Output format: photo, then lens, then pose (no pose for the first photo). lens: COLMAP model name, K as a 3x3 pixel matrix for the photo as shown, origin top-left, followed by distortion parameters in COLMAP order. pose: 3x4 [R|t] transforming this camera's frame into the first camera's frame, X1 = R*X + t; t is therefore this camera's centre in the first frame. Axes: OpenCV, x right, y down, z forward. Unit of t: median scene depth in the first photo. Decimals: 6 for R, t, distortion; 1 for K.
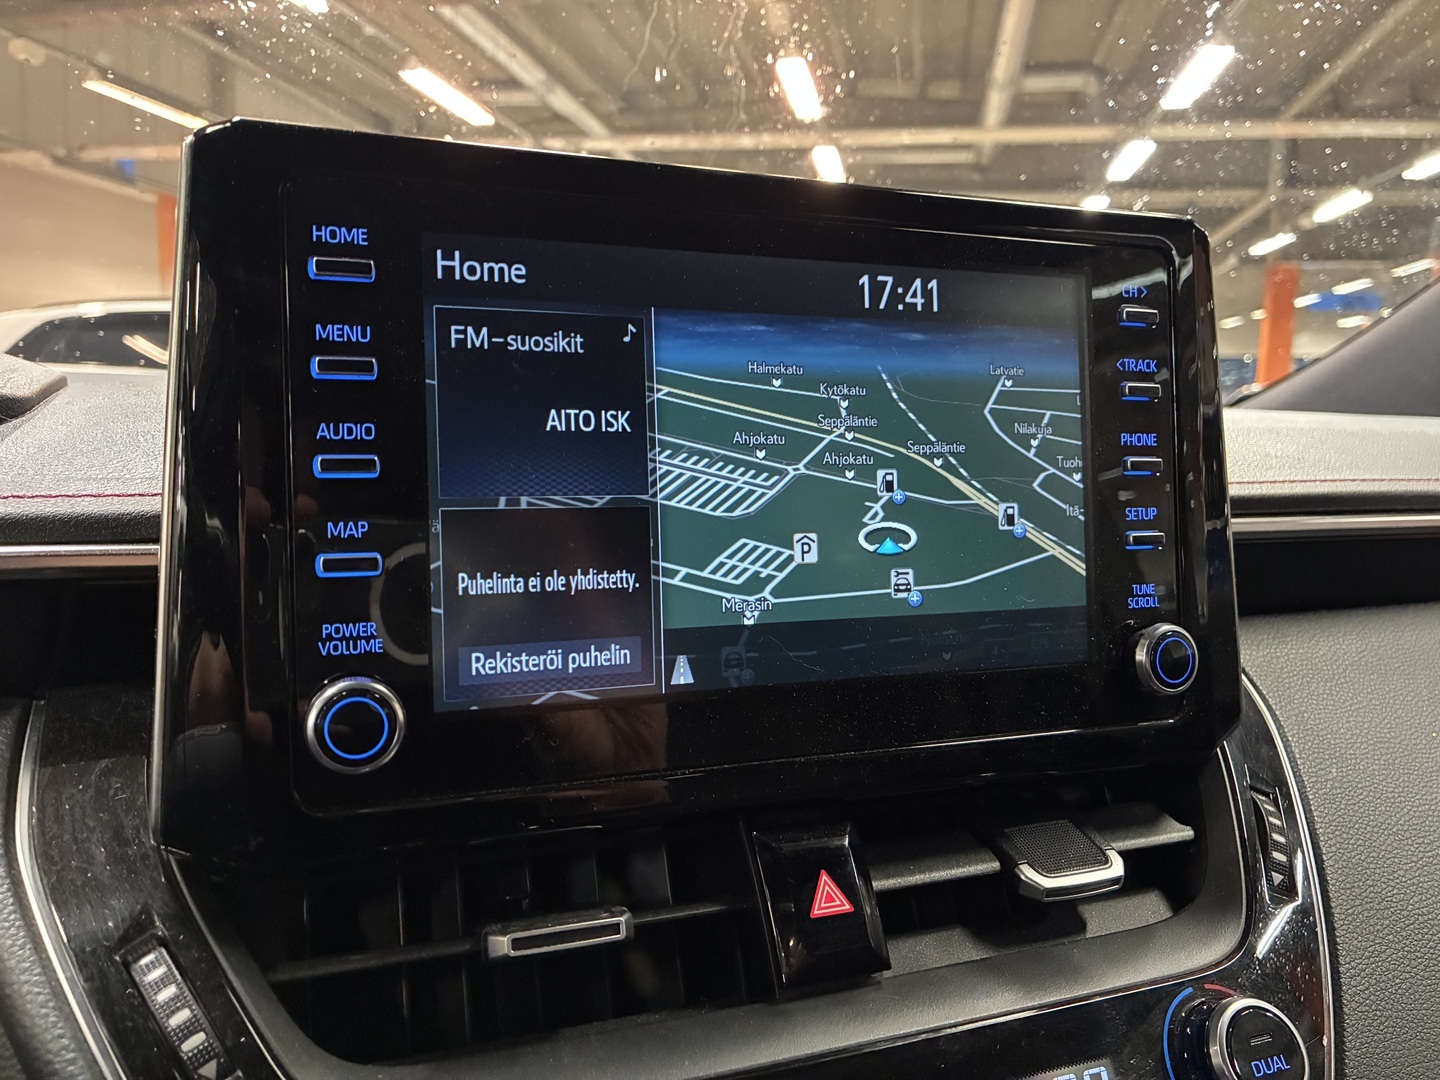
lens RADIAL K [[1100.9, 0, 718.0], [0, 1100.9, 535.7], [0, 0, 1]] dist [-0.001457, -0.007742]
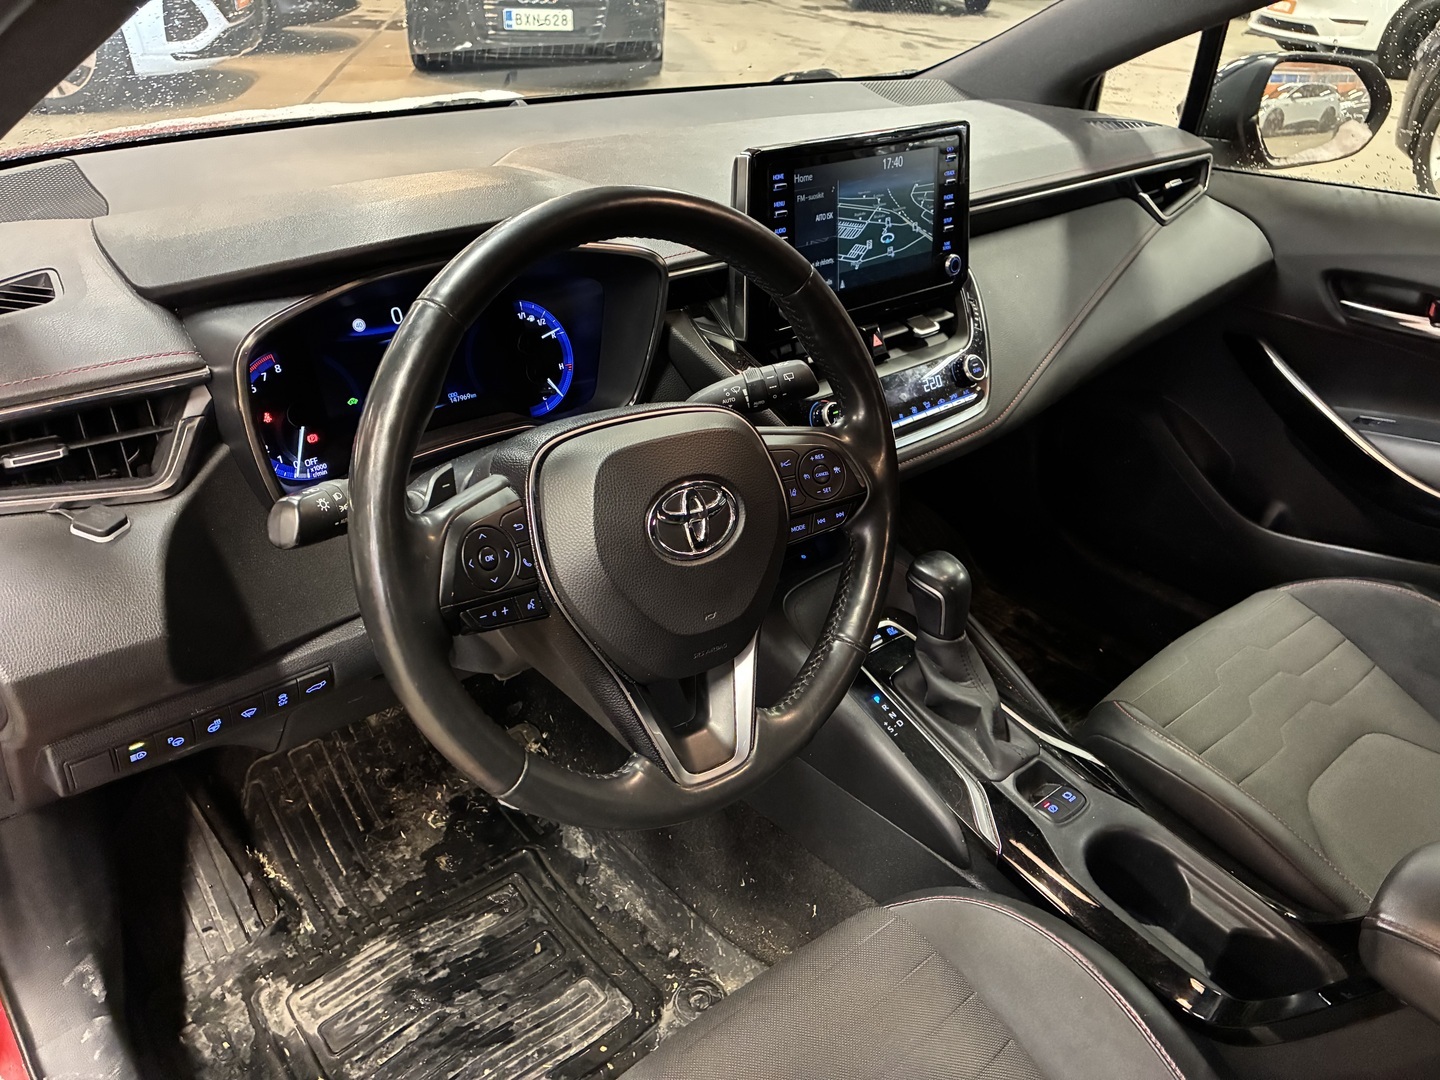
lens RADIAL K [[1100.9, 0, 720.5], [0, 1100.9, 538.6], [0, 0, 1]] dist [-0.001457, -0.007742]
pose [[0.941050, -0.159595, 0.298251, -1.507853], [0.019610, 0.905959, 0.422910, -0.610991], [-0.337698, -0.392131, 0.855683, -2.129110]]
